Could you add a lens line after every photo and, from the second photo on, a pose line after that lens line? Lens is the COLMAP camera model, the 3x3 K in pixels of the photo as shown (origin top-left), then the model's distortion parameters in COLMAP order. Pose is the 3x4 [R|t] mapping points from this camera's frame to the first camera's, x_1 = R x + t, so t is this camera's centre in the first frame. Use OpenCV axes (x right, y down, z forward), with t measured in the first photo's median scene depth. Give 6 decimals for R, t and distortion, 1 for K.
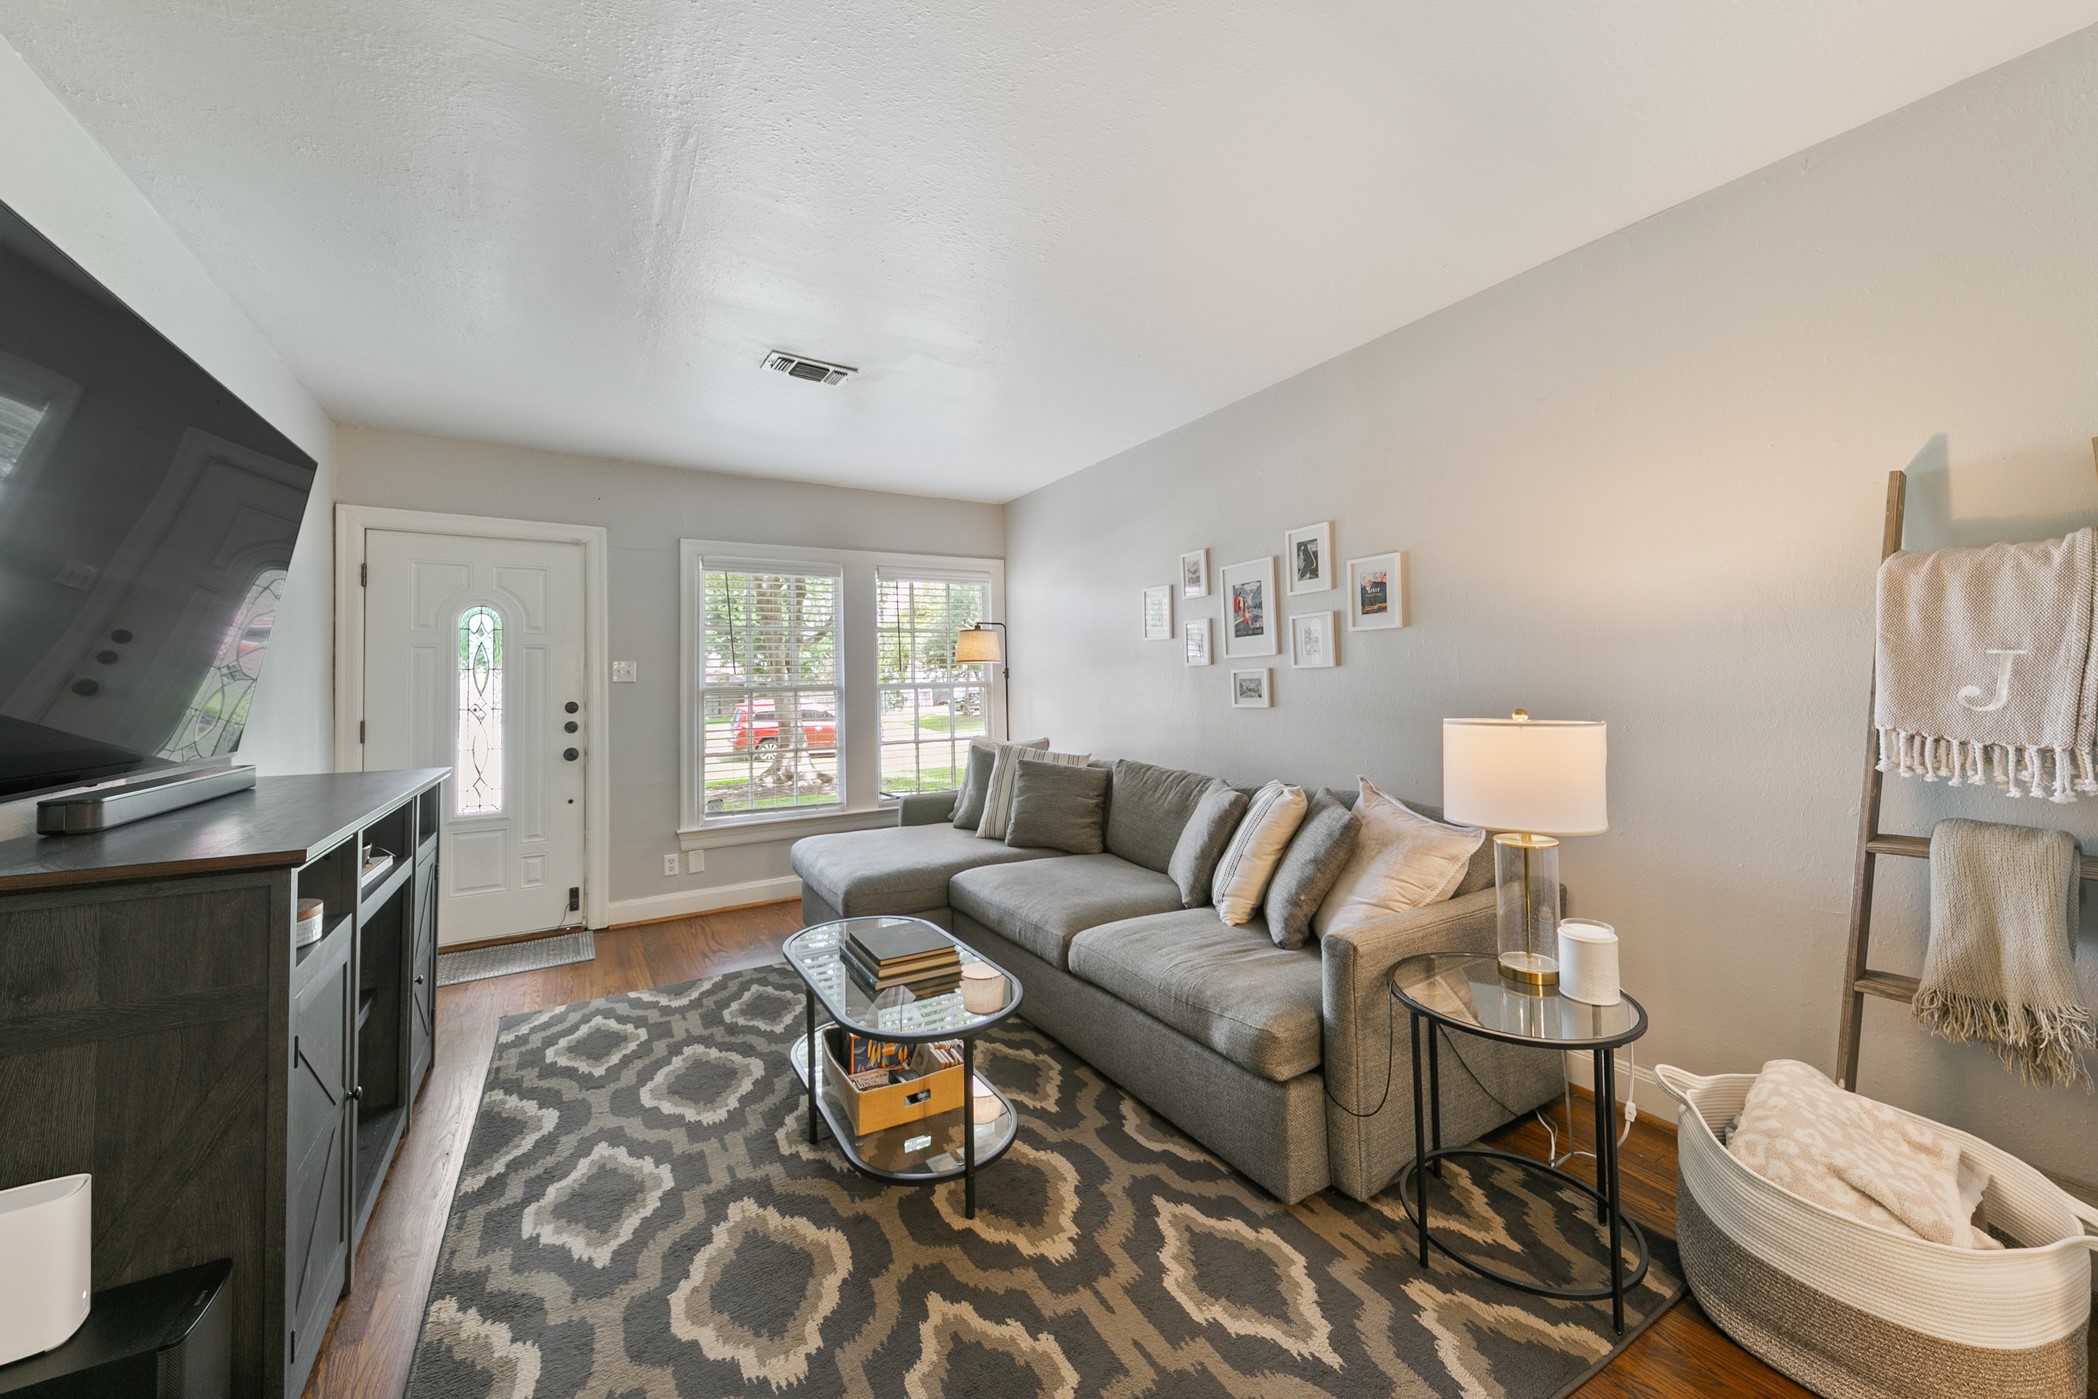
lens RADIAL K [[777.8, 0, 1044.2], [0, 777.8, 651.7], [0, 0, 1]] dist [0.011727, -0.000117]
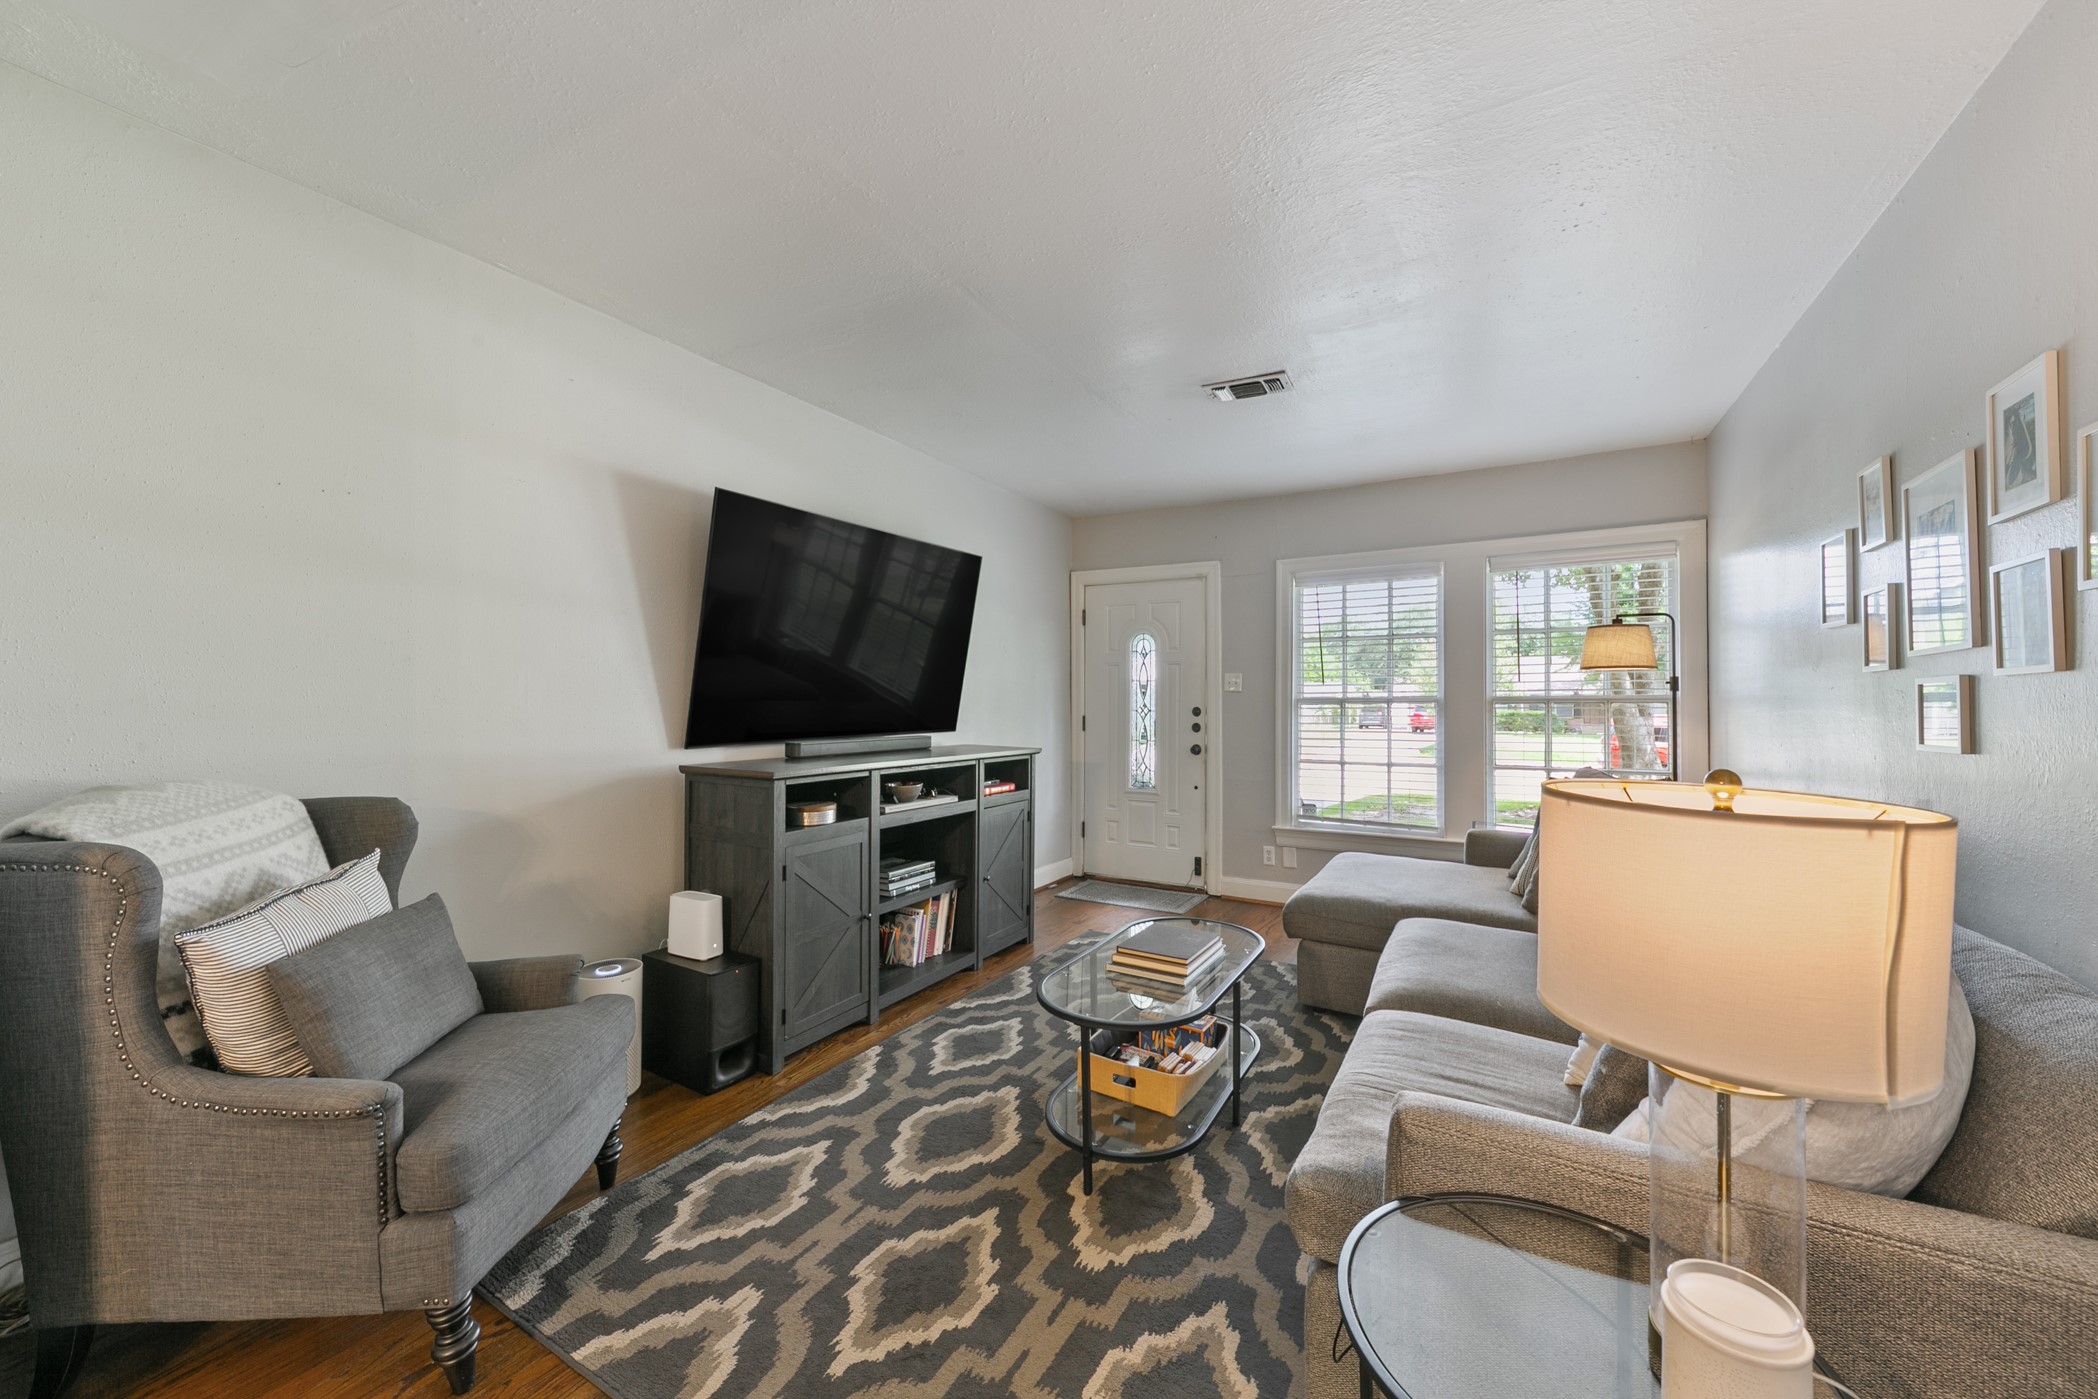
lens RADIAL K [[777.8, 0, 1054.3], [0, 777.8, 692.4], [0, 0, 1]] dist [0.011727, -0.000117]
pose [[0.487418, 0.009452, -0.873118, 0.666152], [0.028139, 0.999252, 0.026525, 0.002355], [0.872715, -0.037497, 0.486787, 0.376363]]
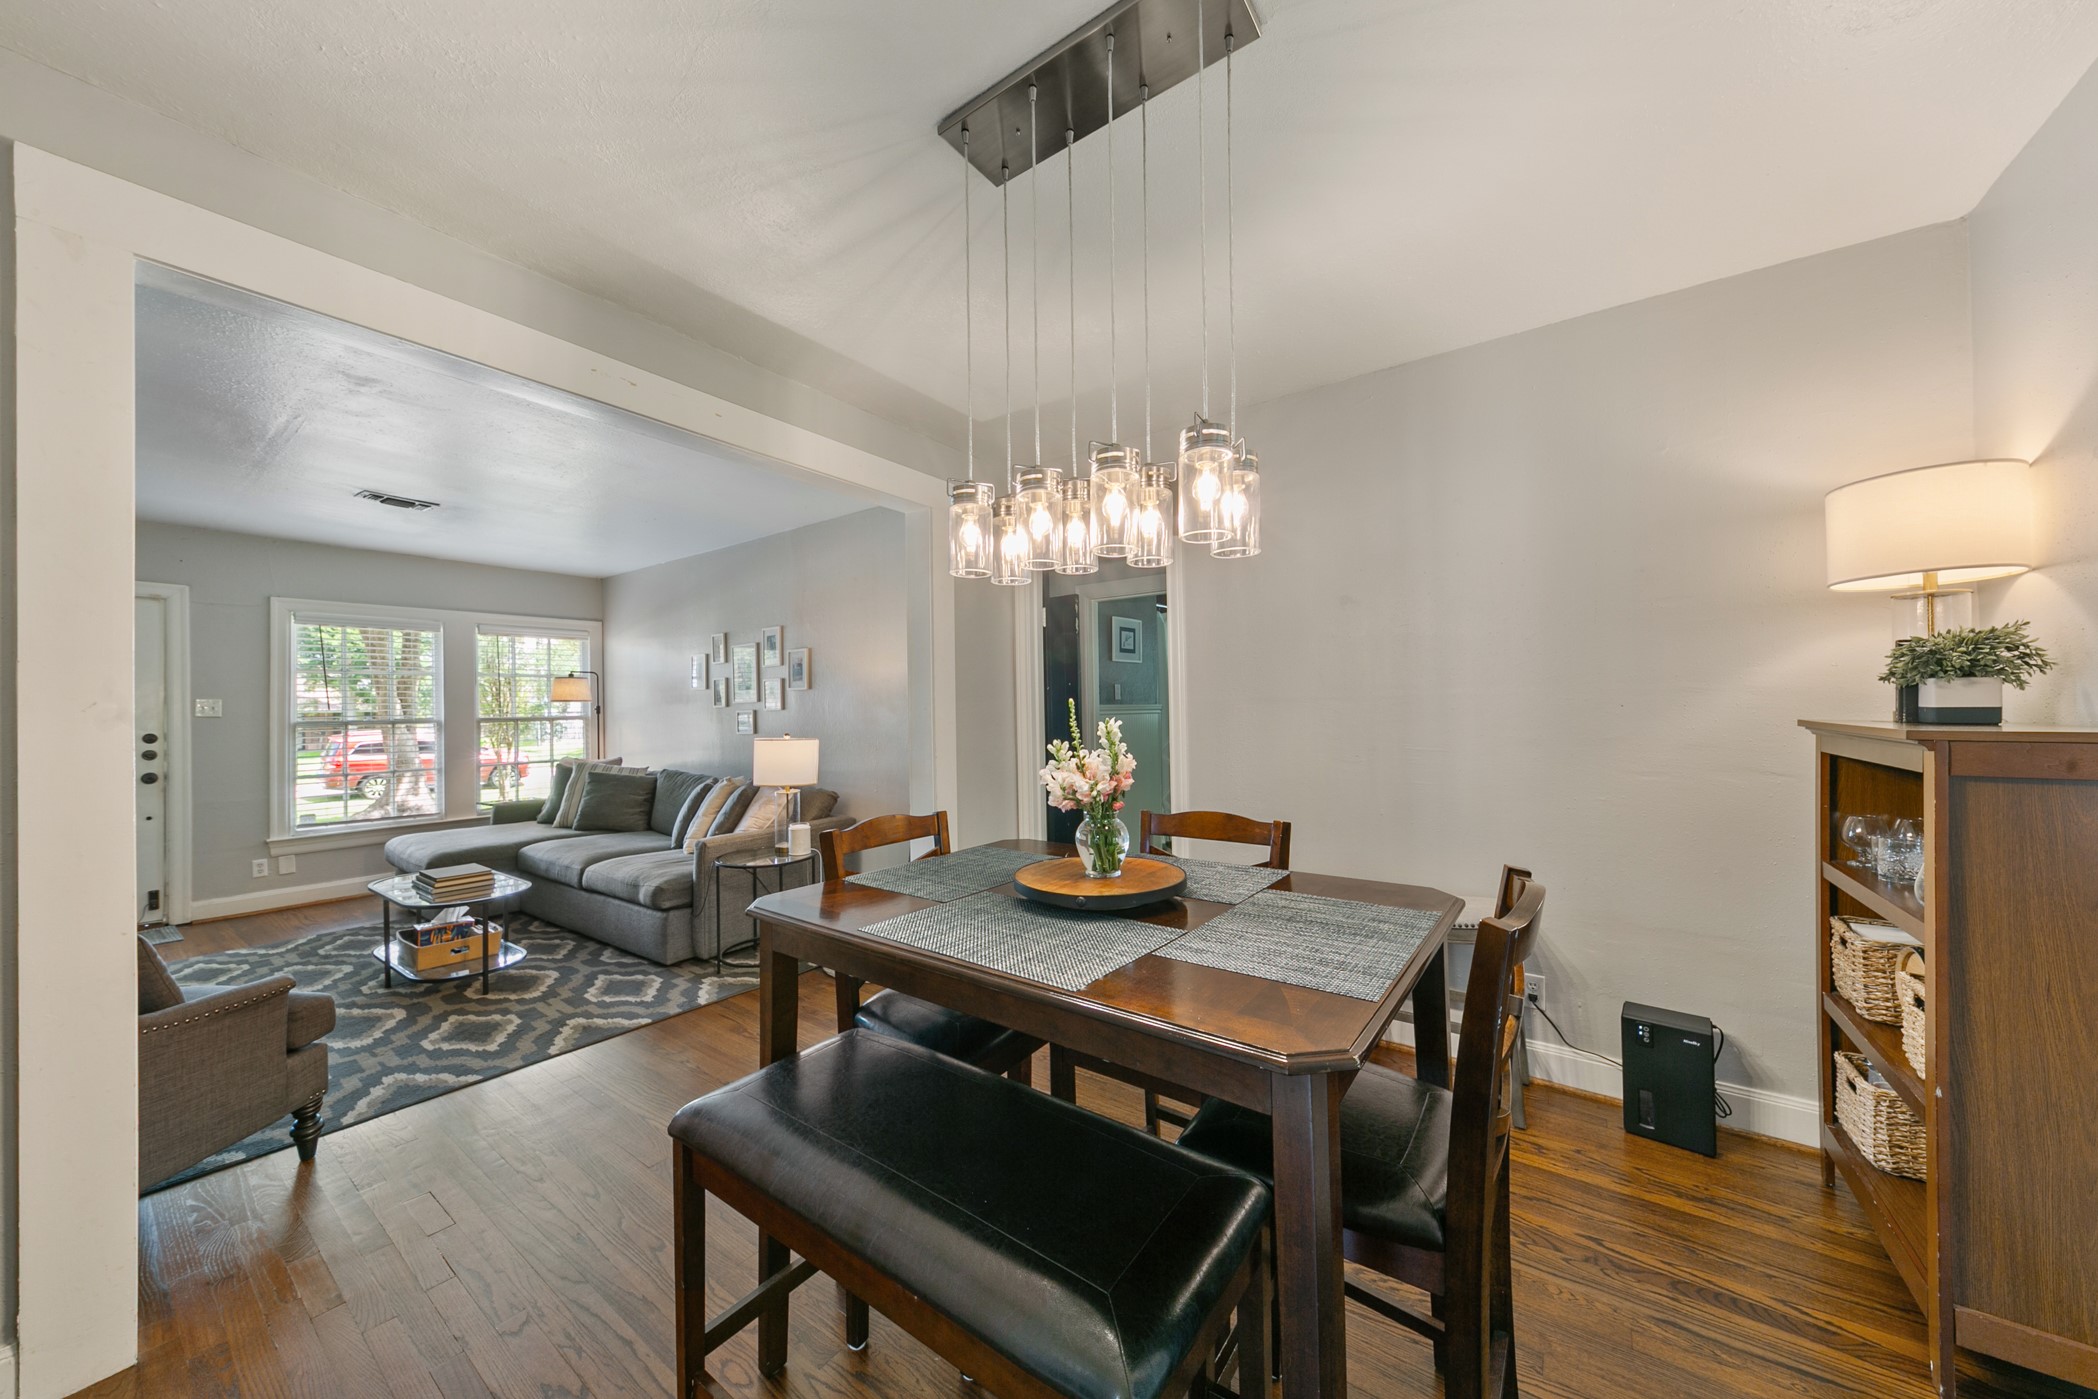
lens RADIAL K [[727.4, 0, 1048.9], [0, 727.4, 693.5], [0, 0, 1]] dist [0.002618, -0.001713]
pose [[0.920165, 0.012779, 0.391322, 0.391255], [-0.018168, 0.999784, 0.010071, -0.060338], [-0.391108, -0.016377, 0.920199, -0.990329]]
